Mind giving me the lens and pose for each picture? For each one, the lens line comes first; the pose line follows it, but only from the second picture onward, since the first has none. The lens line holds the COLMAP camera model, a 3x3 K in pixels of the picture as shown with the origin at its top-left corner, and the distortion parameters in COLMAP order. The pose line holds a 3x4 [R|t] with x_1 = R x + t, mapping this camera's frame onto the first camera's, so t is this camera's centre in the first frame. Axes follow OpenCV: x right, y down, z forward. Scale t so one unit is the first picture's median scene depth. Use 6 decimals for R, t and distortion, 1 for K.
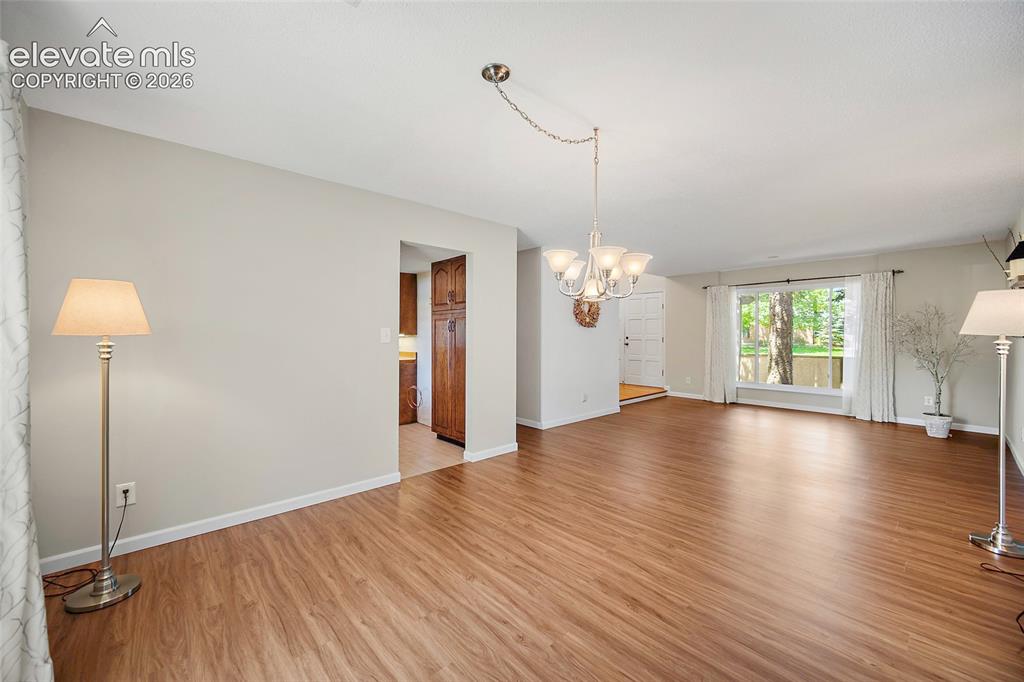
lens RADIAL K [[401.8, 0, 516.6], [0, 401.8, 338.2], [0, 0, 1]] dist [-0.001406, -0.000055]
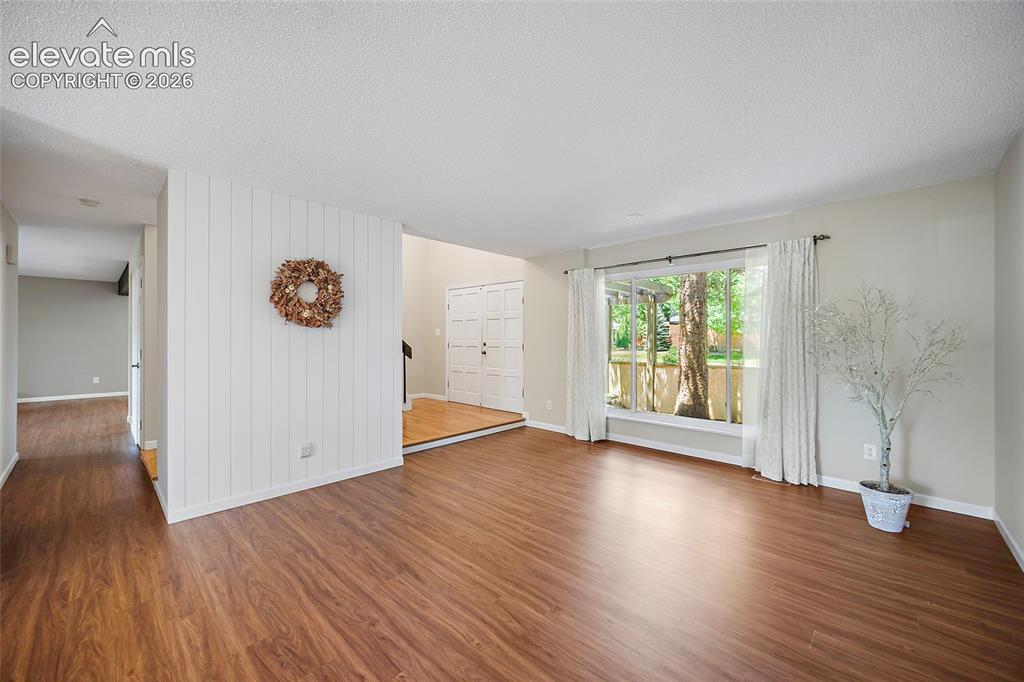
lens RADIAL K [[401.8, 0, 513.0], [0, 401.8, 338.7], [0, 0, 1]] dist [-0.001406, -0.000055]
pose [[0.997684, 0.001774, 0.067997, 0.383364], [-0.001076, 0.999946, -0.010309, -0.004560], [-0.068012, 0.010212, 0.997632, 0.368779]]
